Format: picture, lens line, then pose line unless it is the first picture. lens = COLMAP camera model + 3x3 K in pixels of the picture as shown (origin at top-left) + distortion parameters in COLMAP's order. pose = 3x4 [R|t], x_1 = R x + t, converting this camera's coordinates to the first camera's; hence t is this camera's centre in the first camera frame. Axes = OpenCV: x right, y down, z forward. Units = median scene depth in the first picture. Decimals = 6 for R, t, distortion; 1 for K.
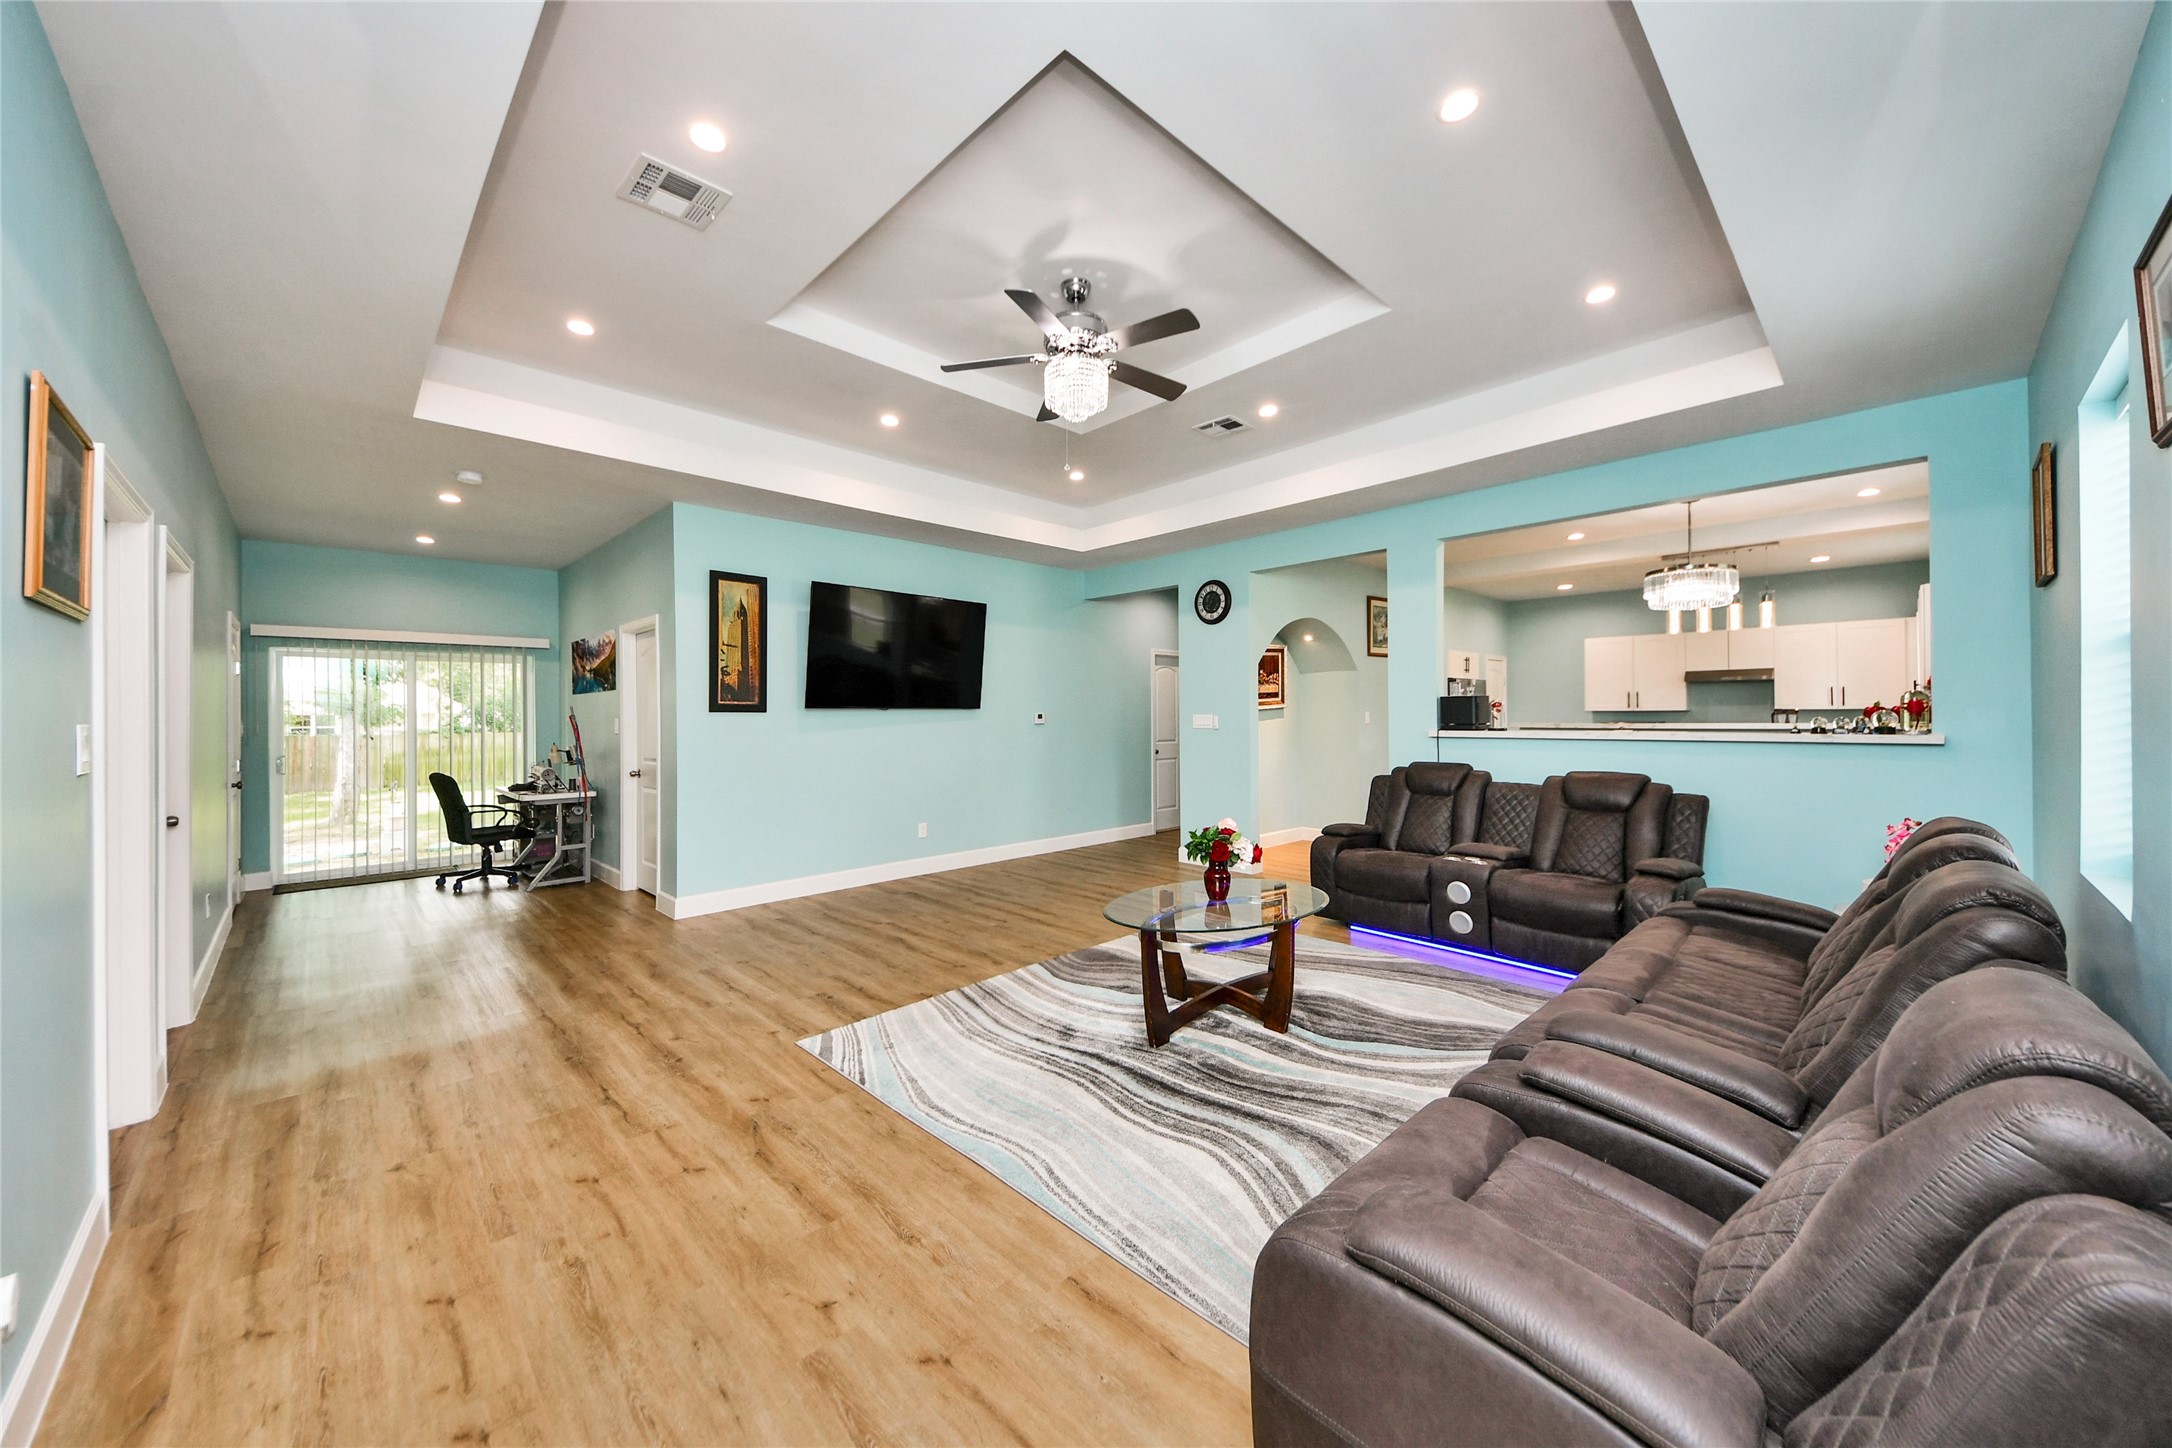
lens RADIAL K [[768.5, 0, 1086.0], [0, 768.5, 724.0], [0, 0, 1]] dist [-0.000265, -0.000040]
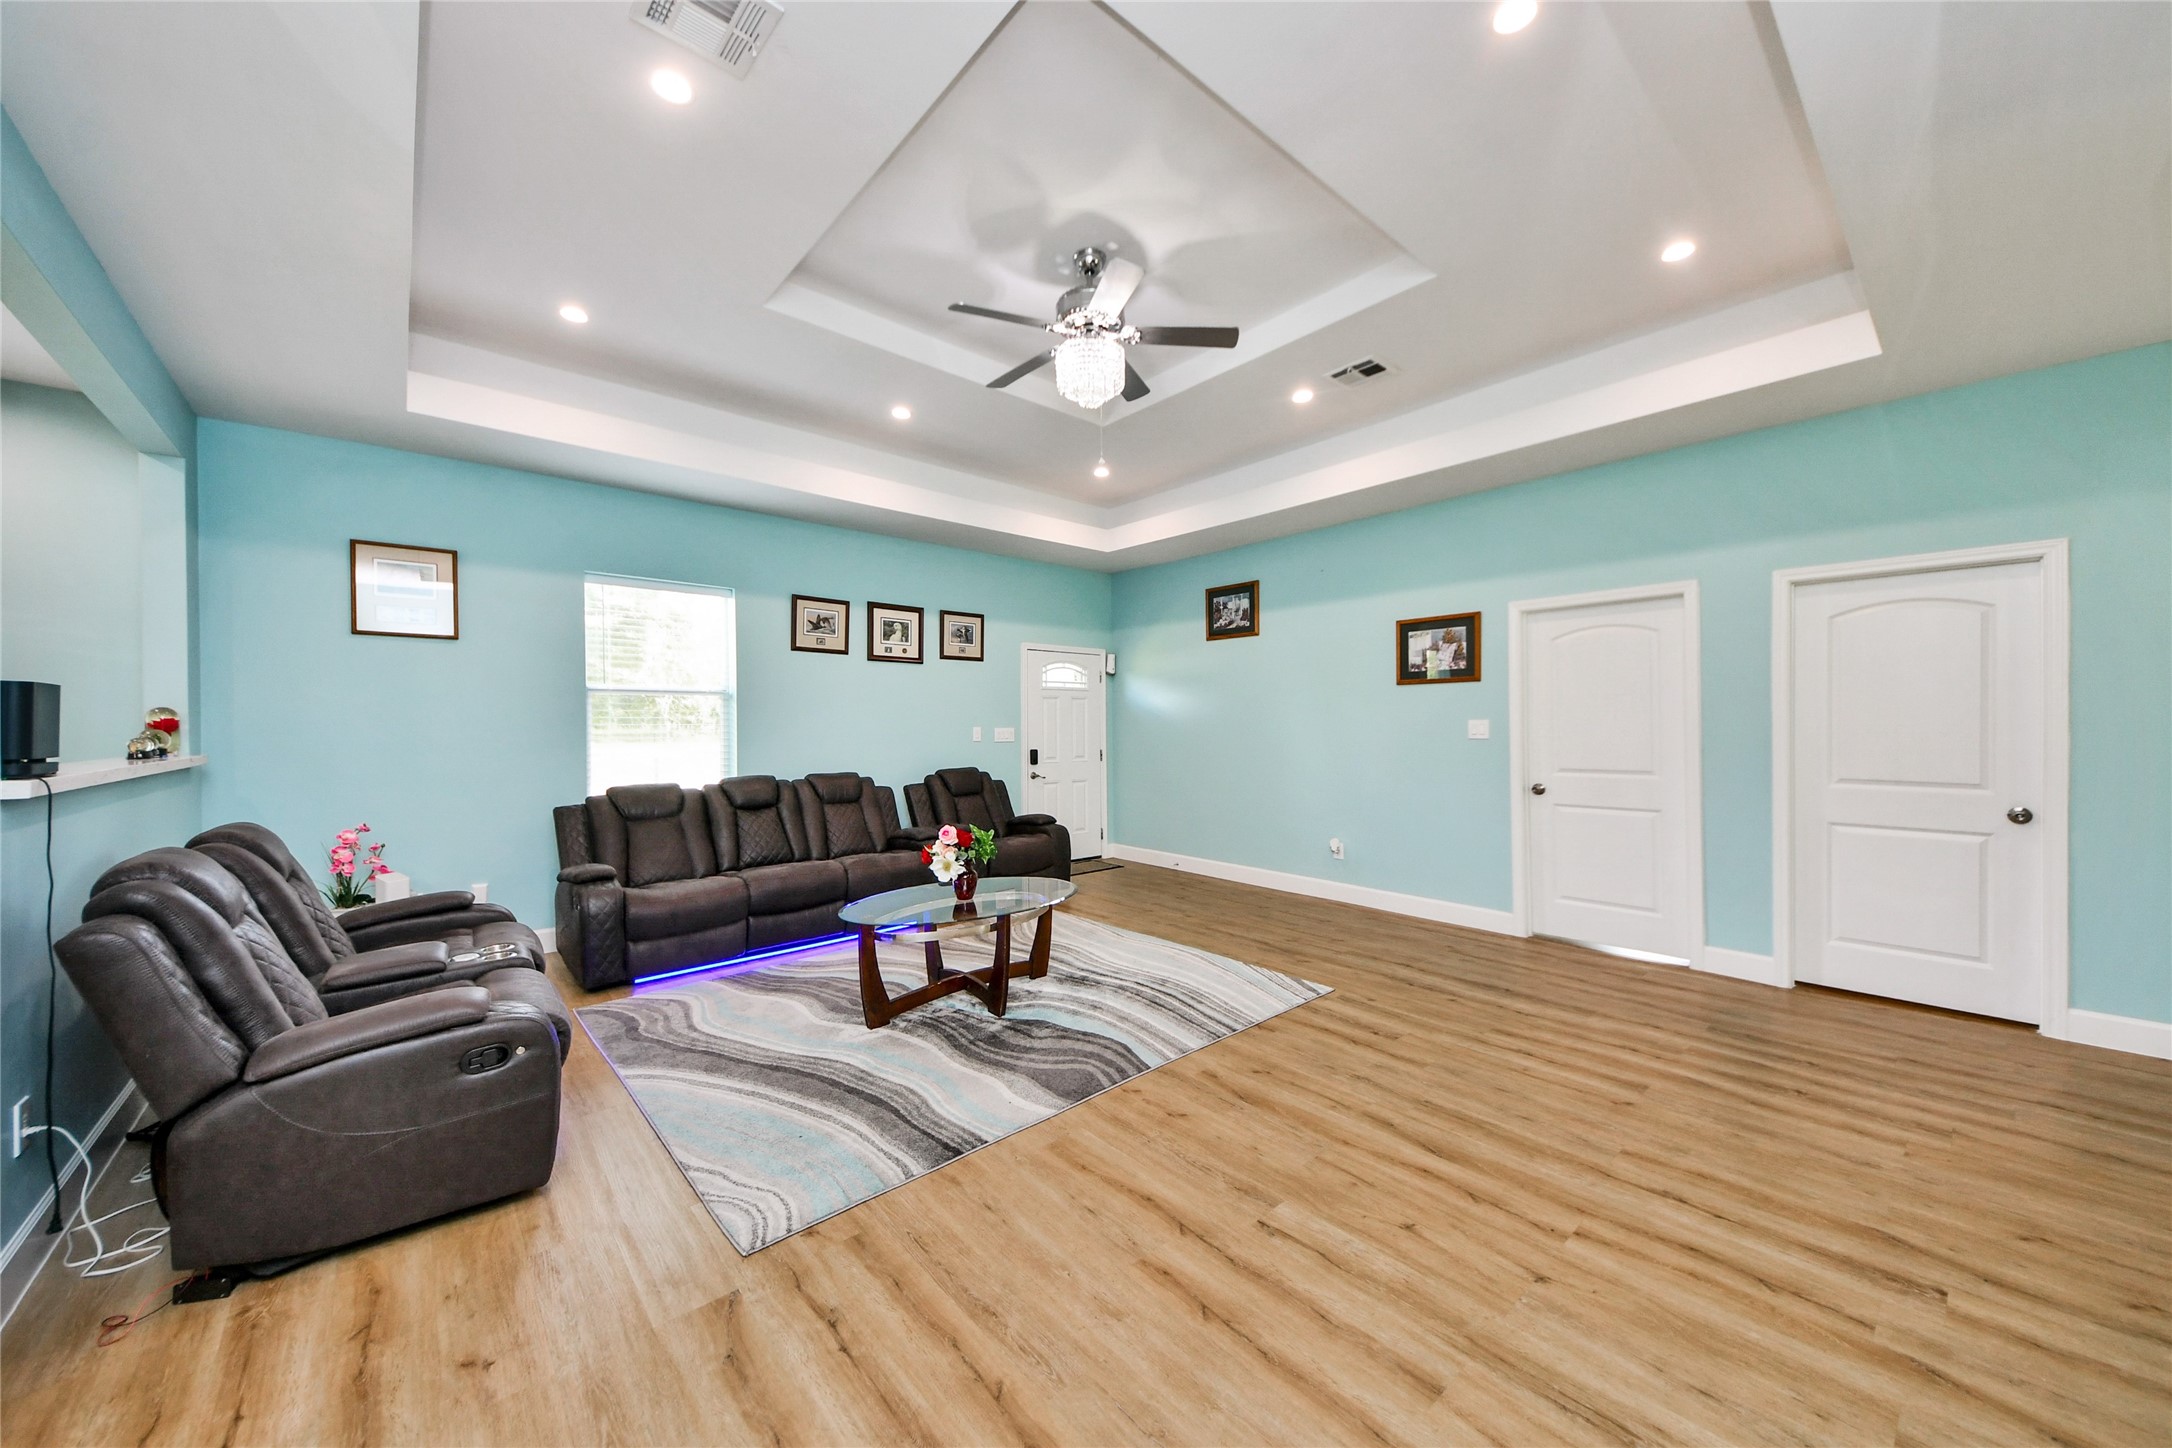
lens RADIAL K [[768.5, 0, 1086.0], [0, 768.5, 724.0], [0, 0, 1]] dist [-0.000265, -0.000040]
pose [[-0.998452, 0.014197, 0.053770, -0.048049], [0.014975, 0.999789, 0.014090, -0.020388], [-0.053558, 0.014873, -0.998454, 1.797605]]
